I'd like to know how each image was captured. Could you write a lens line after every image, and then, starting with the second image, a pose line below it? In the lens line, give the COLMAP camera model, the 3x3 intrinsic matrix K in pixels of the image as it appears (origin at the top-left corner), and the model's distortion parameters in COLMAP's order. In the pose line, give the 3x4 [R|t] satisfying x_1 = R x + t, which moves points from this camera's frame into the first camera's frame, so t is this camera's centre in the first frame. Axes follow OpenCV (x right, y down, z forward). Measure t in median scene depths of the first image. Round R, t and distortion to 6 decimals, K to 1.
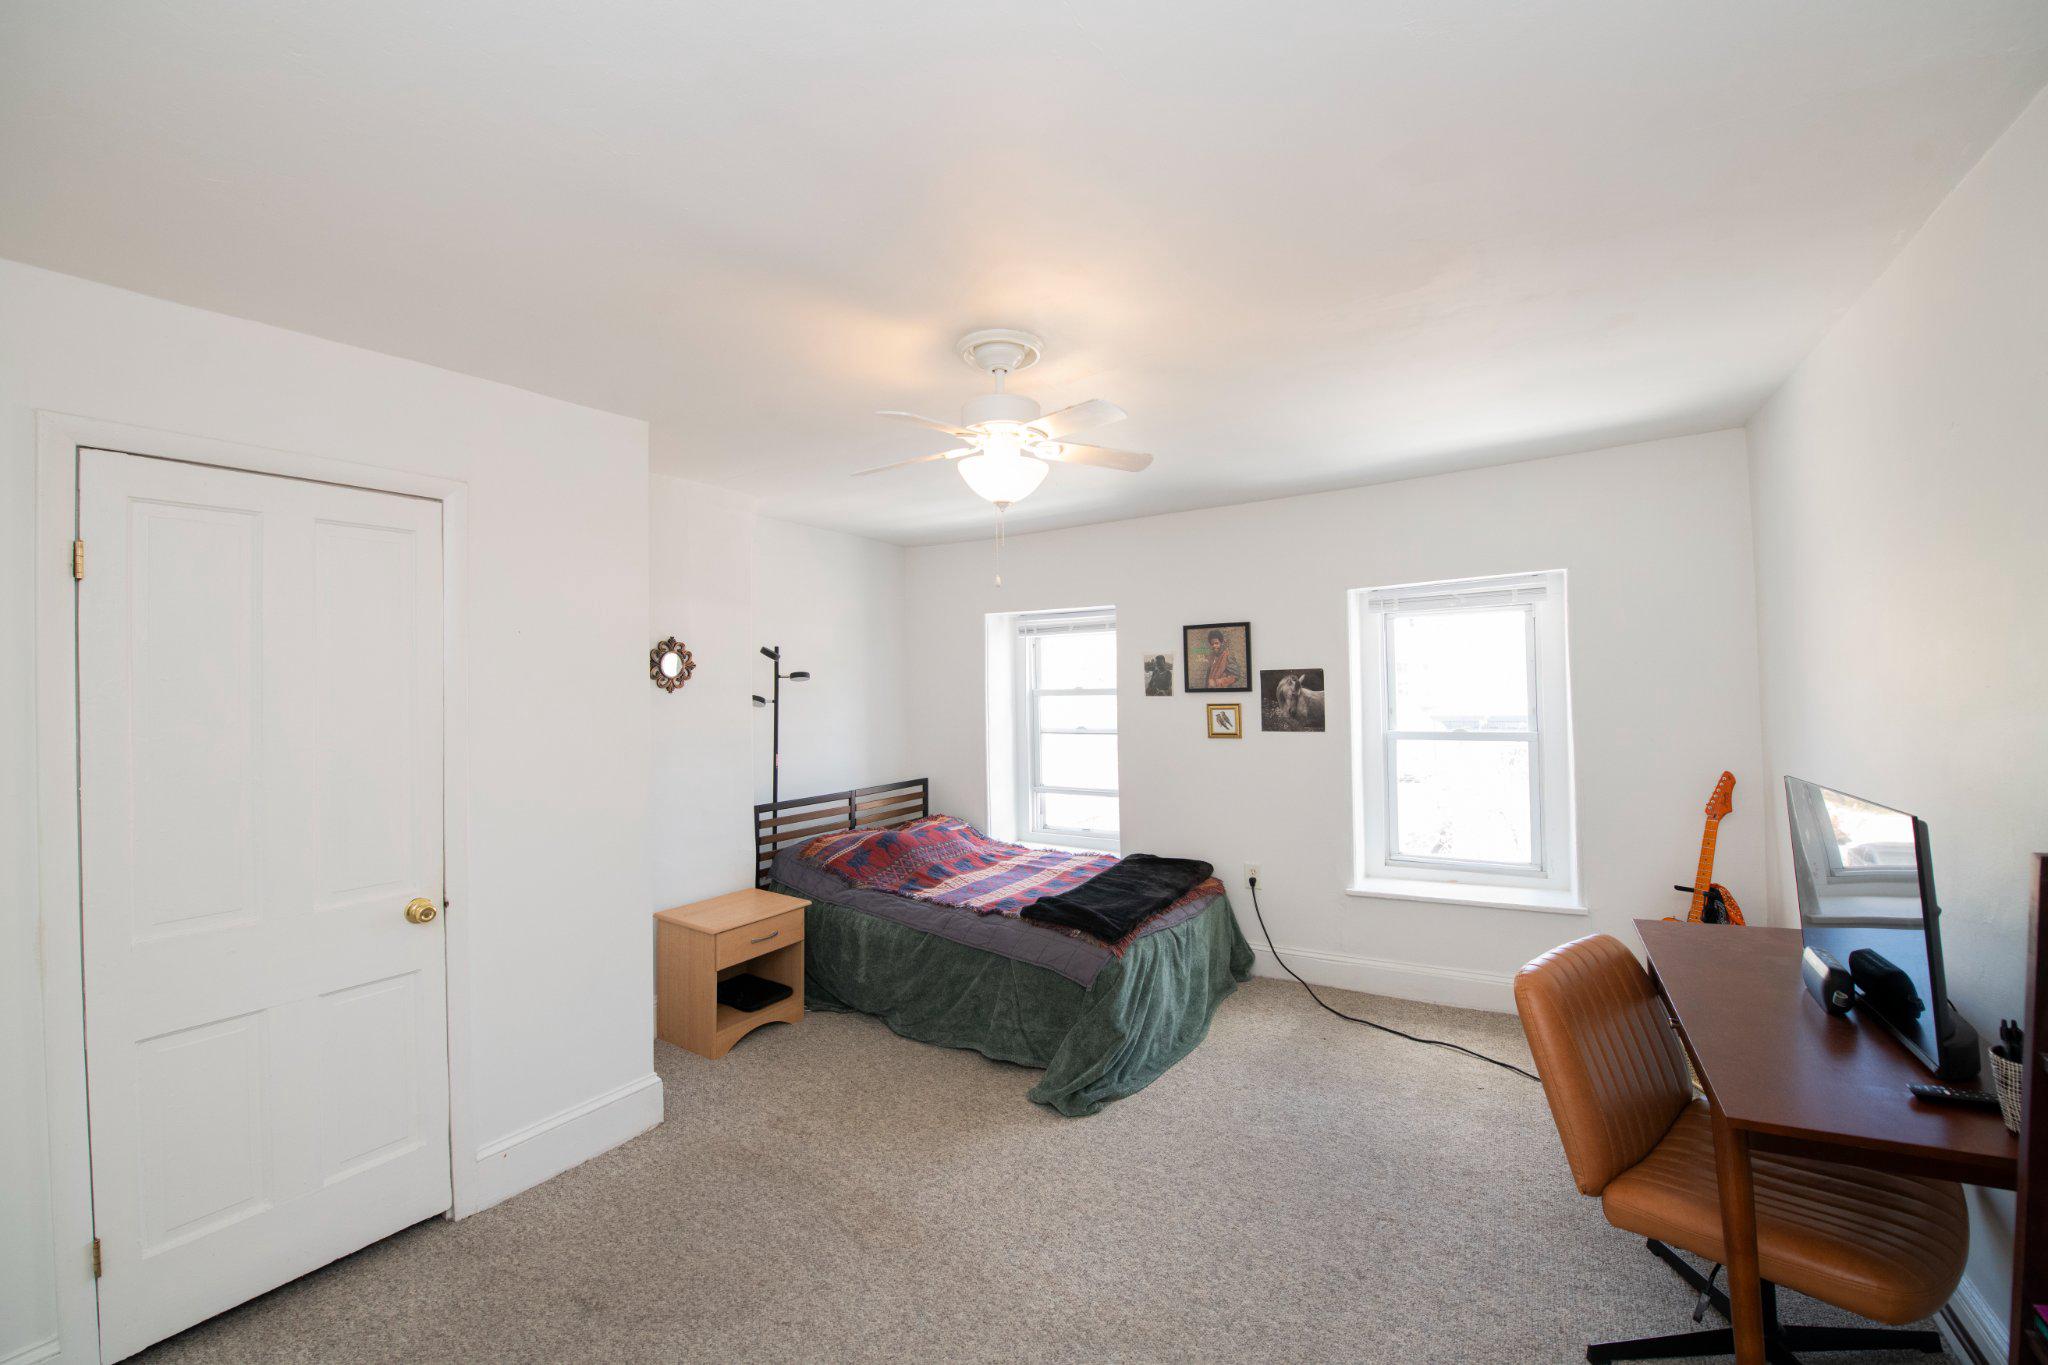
lens RADIAL K [[866.0, 0, 1015.0], [0, 866.0, 668.0], [0, 0, 1]] dist [-0.022396, -0.000365]
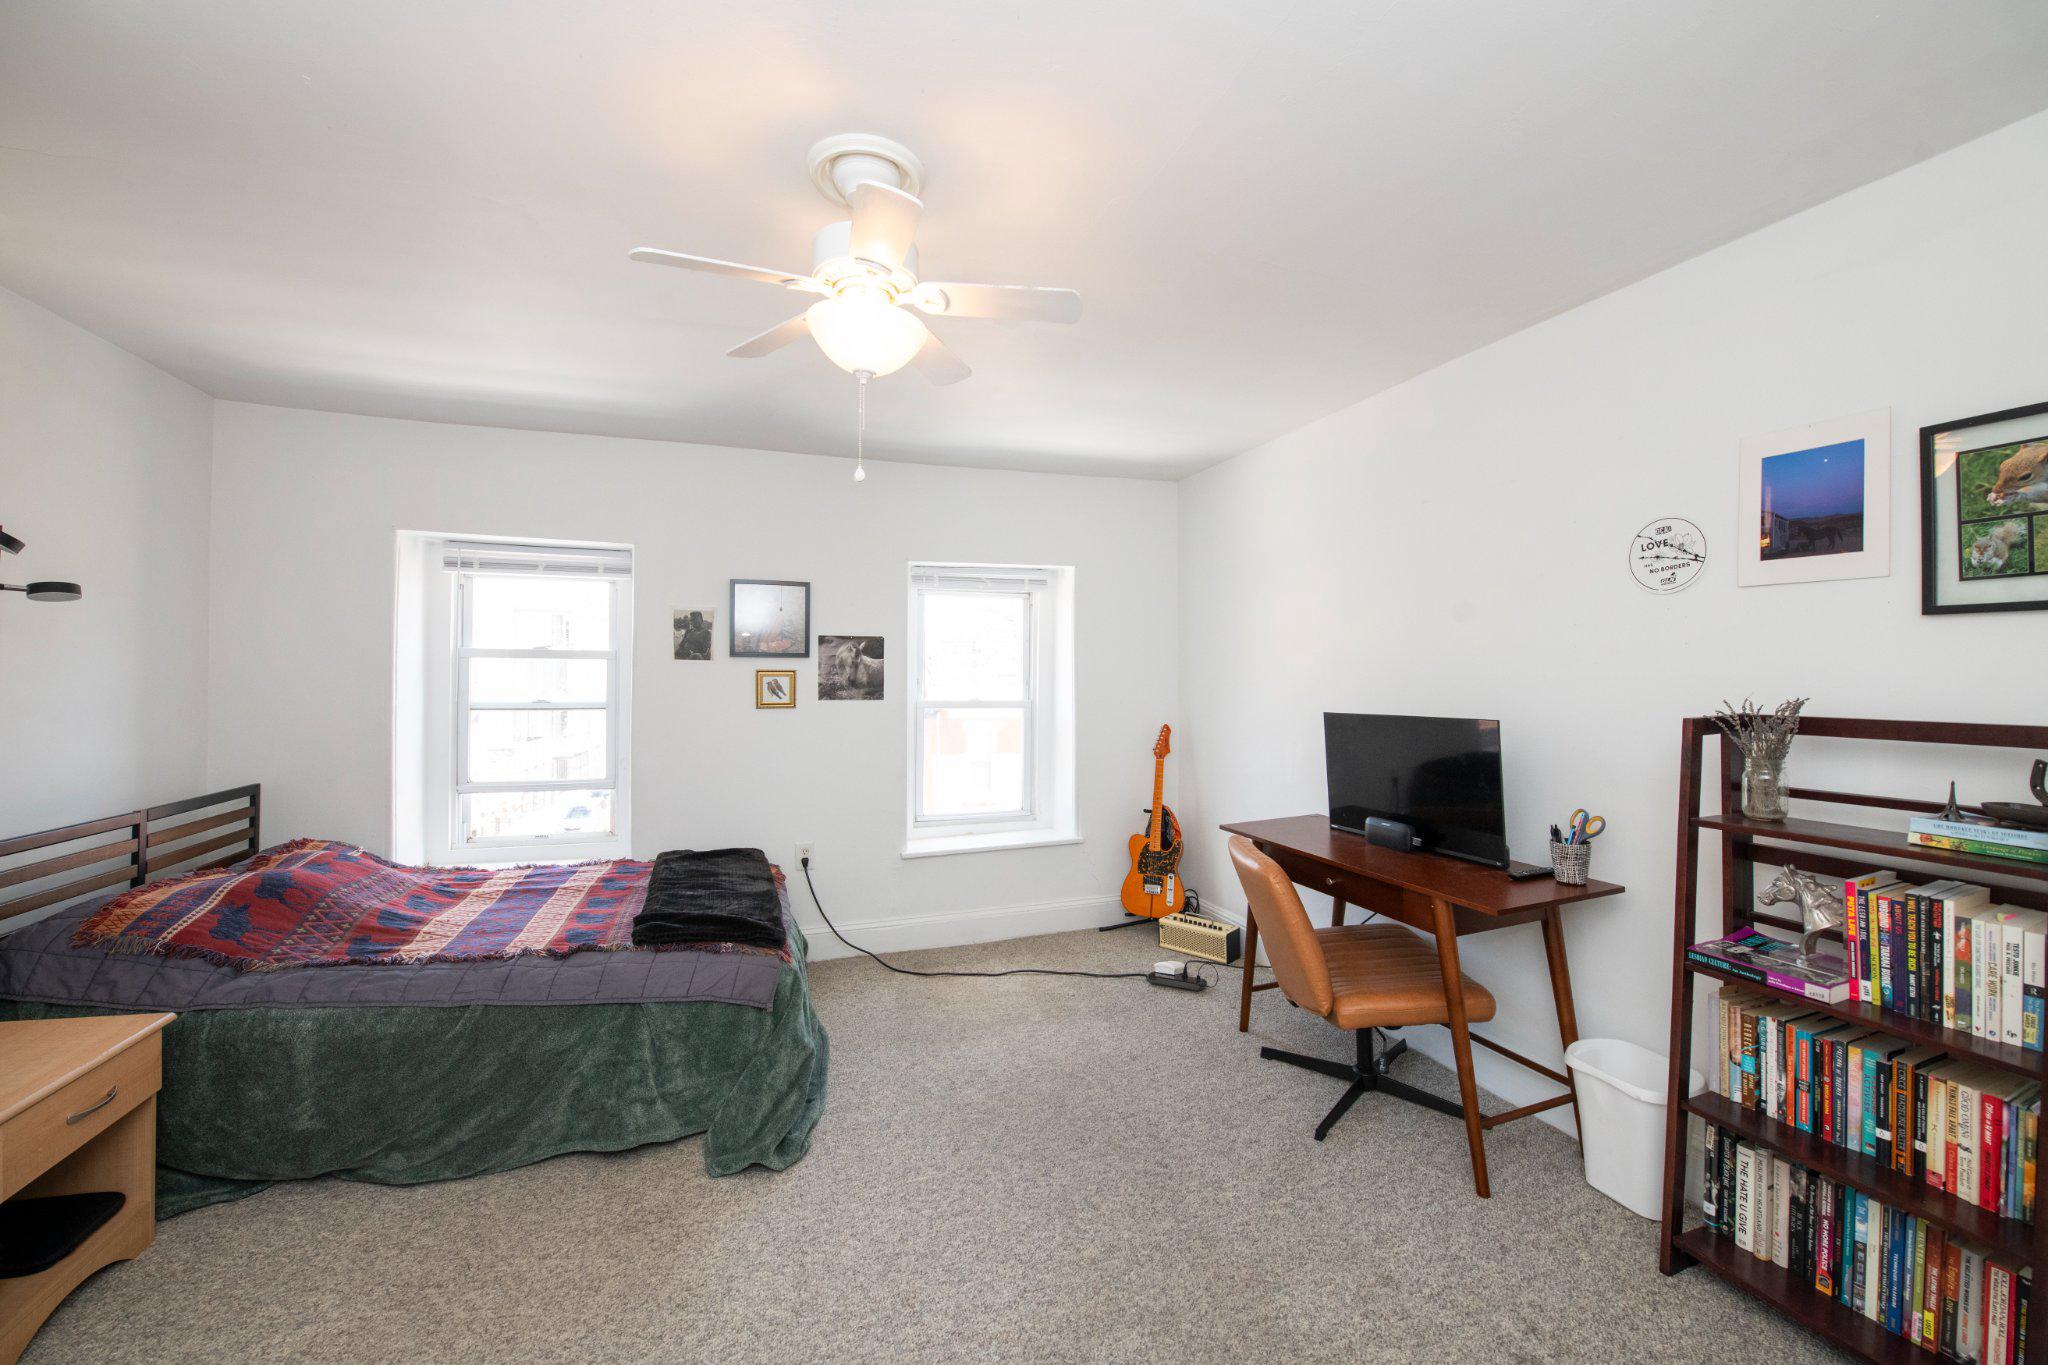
lens RADIAL K [[854.7, 0, 1026.1], [0, 854.7, 680.9], [0, 0, 1]] dist [-0.020922, -0.000398]
pose [[0.592793, 0.023683, 0.805006, -0.335328], [-0.033715, 0.999421, -0.004576, 0.050300], [-0.804649, -0.024428, 0.593248, 0.277090]]
